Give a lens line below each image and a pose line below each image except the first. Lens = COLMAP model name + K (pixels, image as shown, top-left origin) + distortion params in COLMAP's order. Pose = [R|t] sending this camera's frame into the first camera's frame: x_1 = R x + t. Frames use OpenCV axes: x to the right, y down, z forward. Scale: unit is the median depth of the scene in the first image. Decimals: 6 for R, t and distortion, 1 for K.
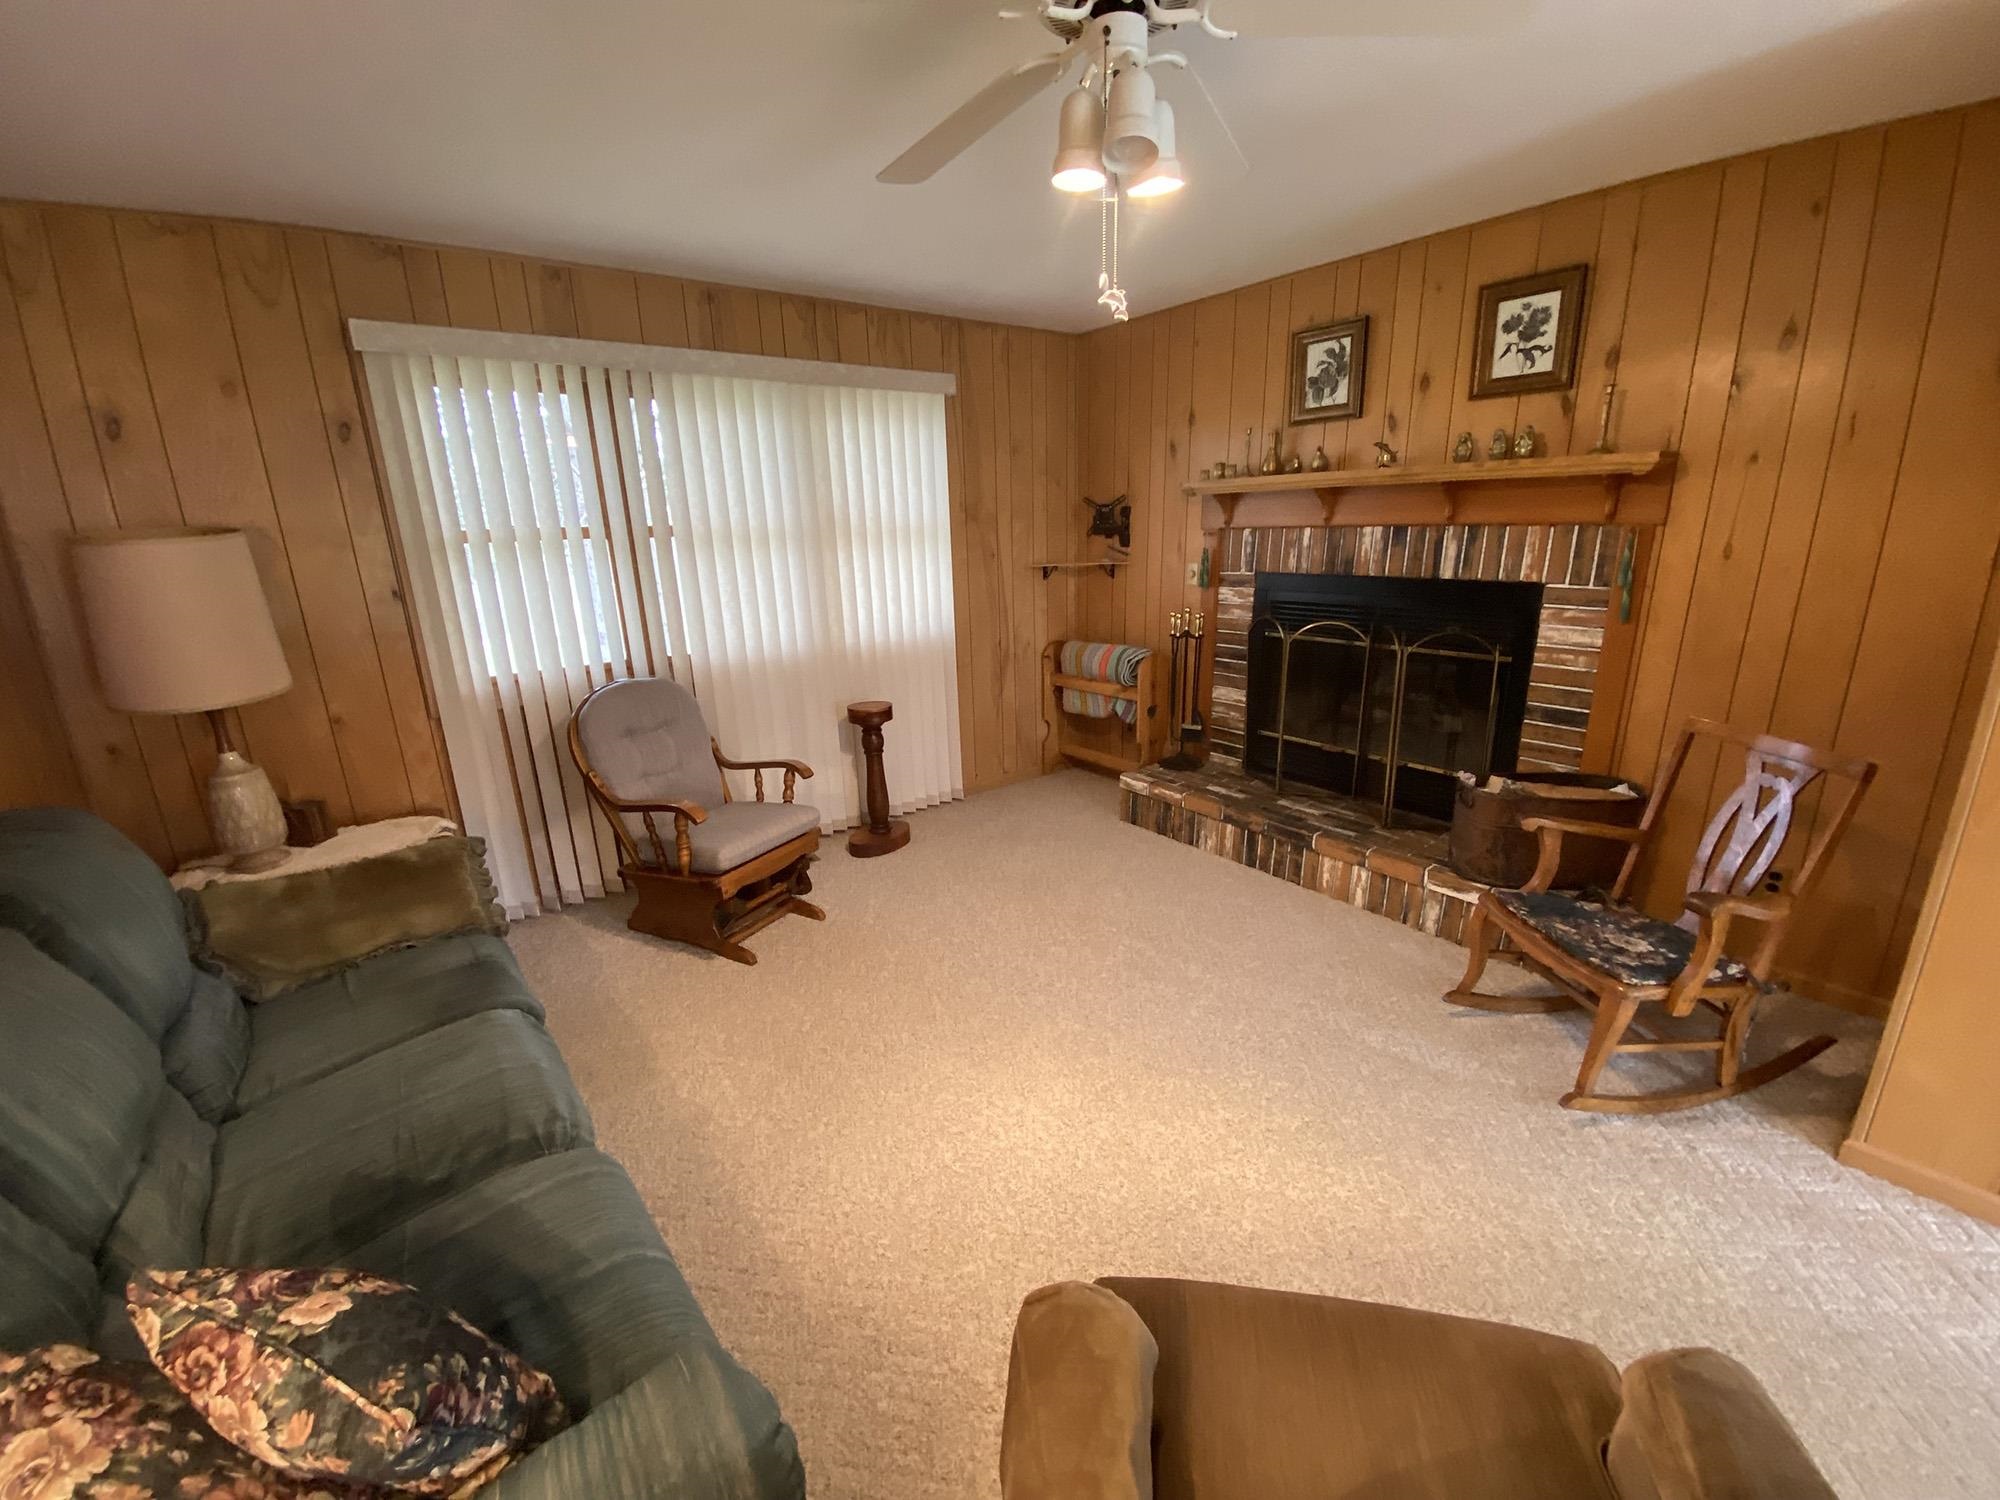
lens RADIAL K [[806.3, 0, 995.6], [0, 806.3, 745.7], [0, 0, 1]] dist [0.032165, -0.029181]
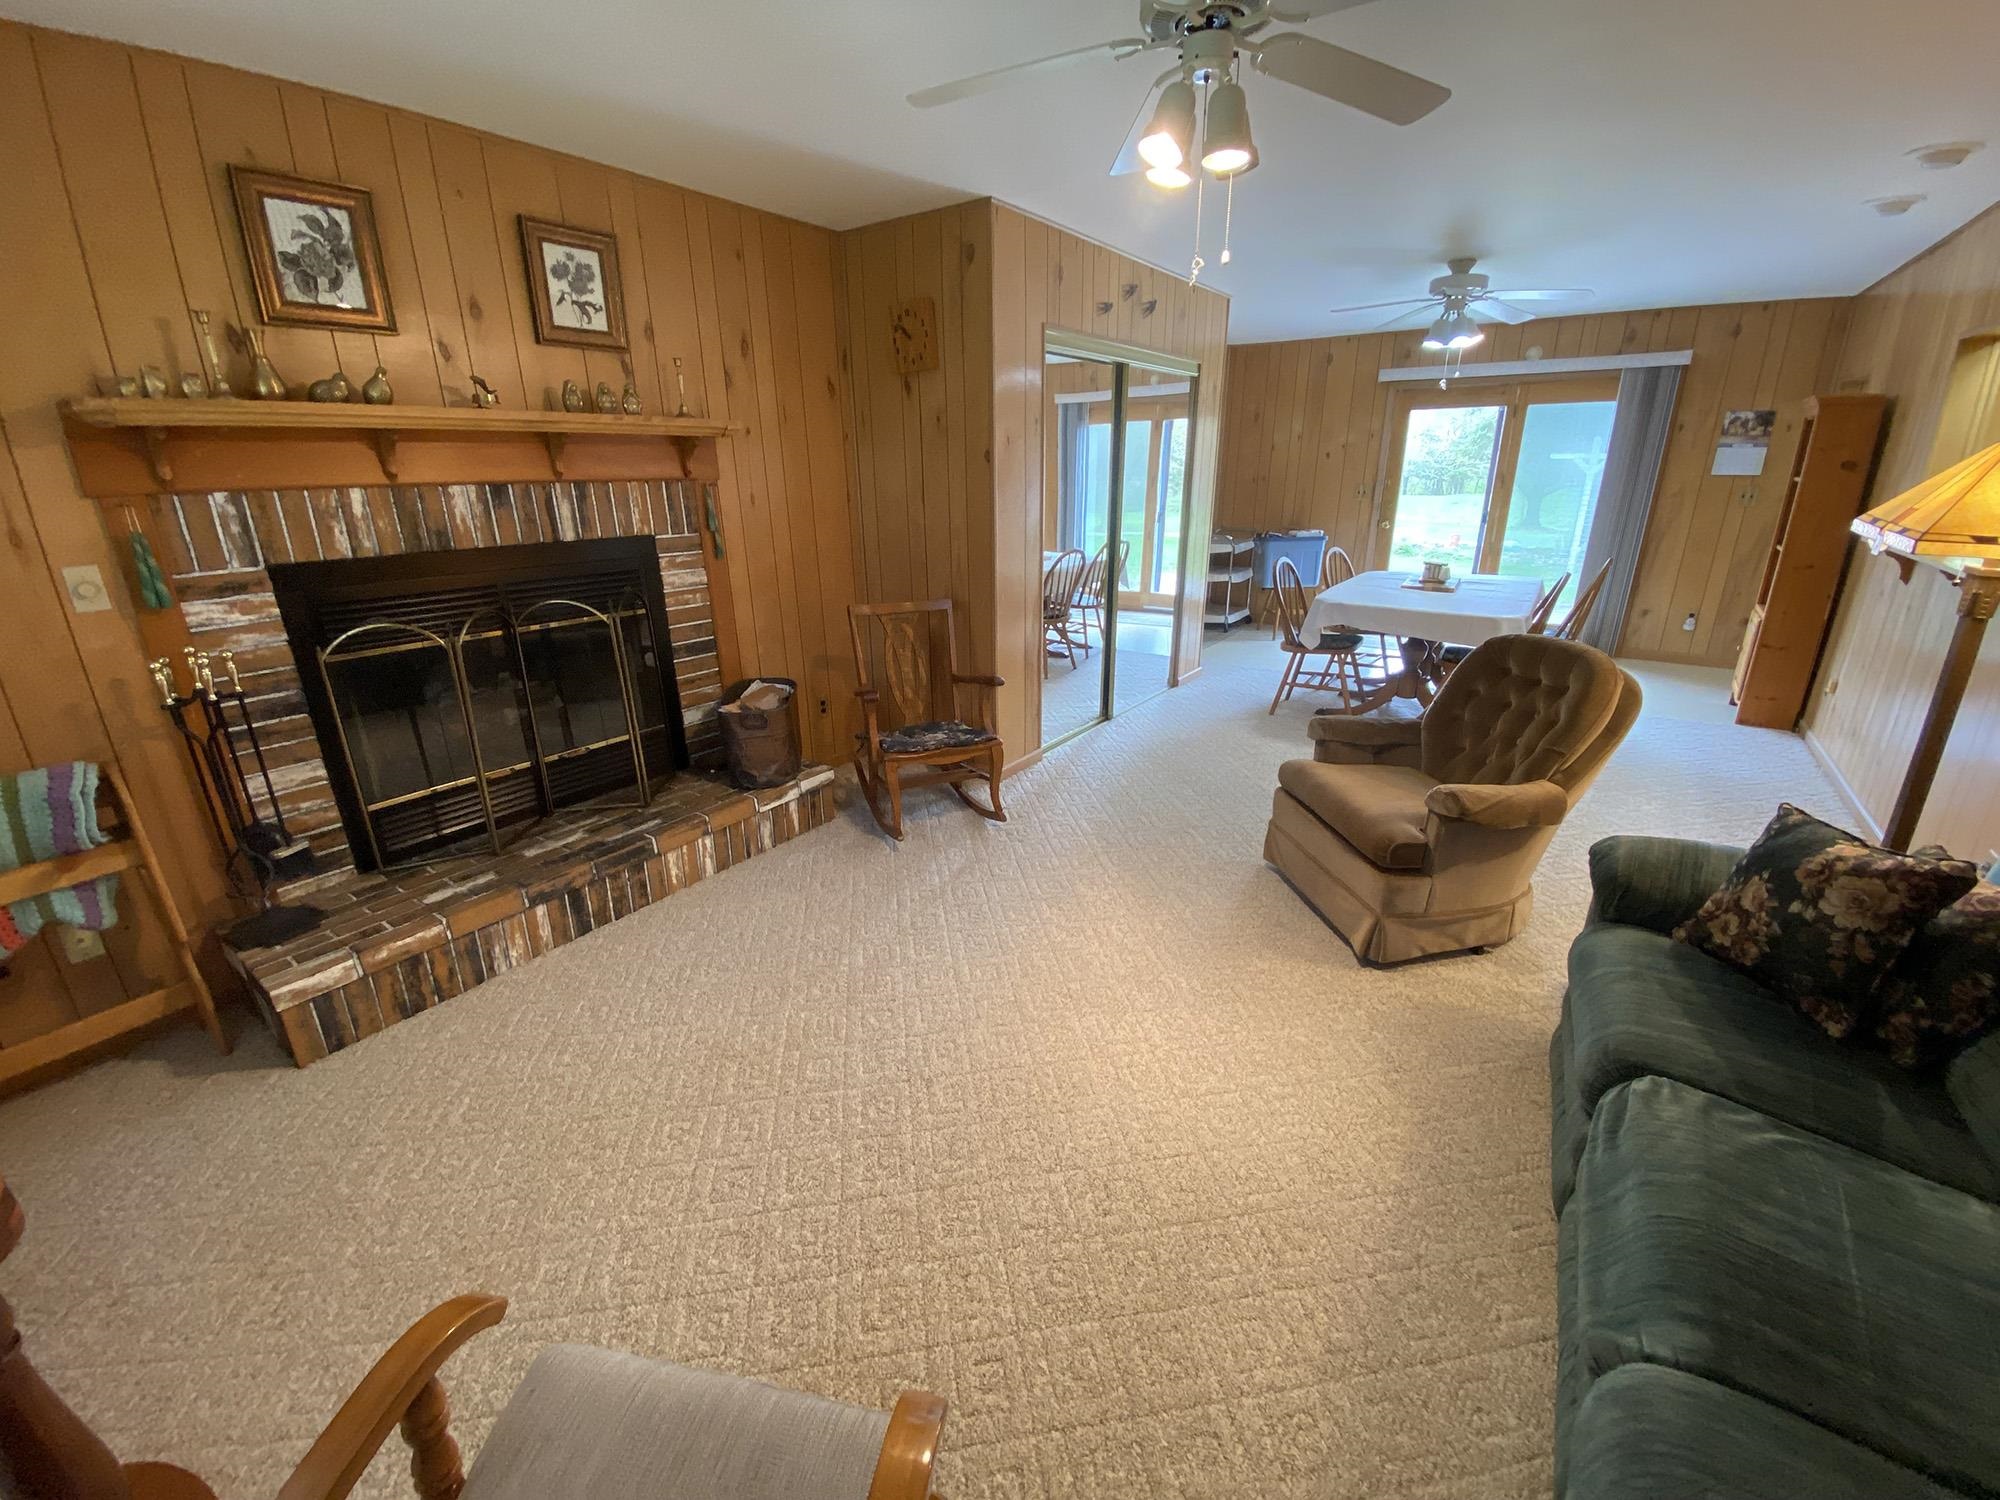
lens RADIAL K [[806.3, 0, 995.6], [0, 806.3, 745.7], [0, 0, 1]] dist [0.032165, -0.029181]
pose [[-0.292544, -0.282846, 0.913464, -0.477346], [0.276798, 0.889312, 0.364015, -0.191597], [-0.915315, 0.359335, -0.181872, 0.771428]]
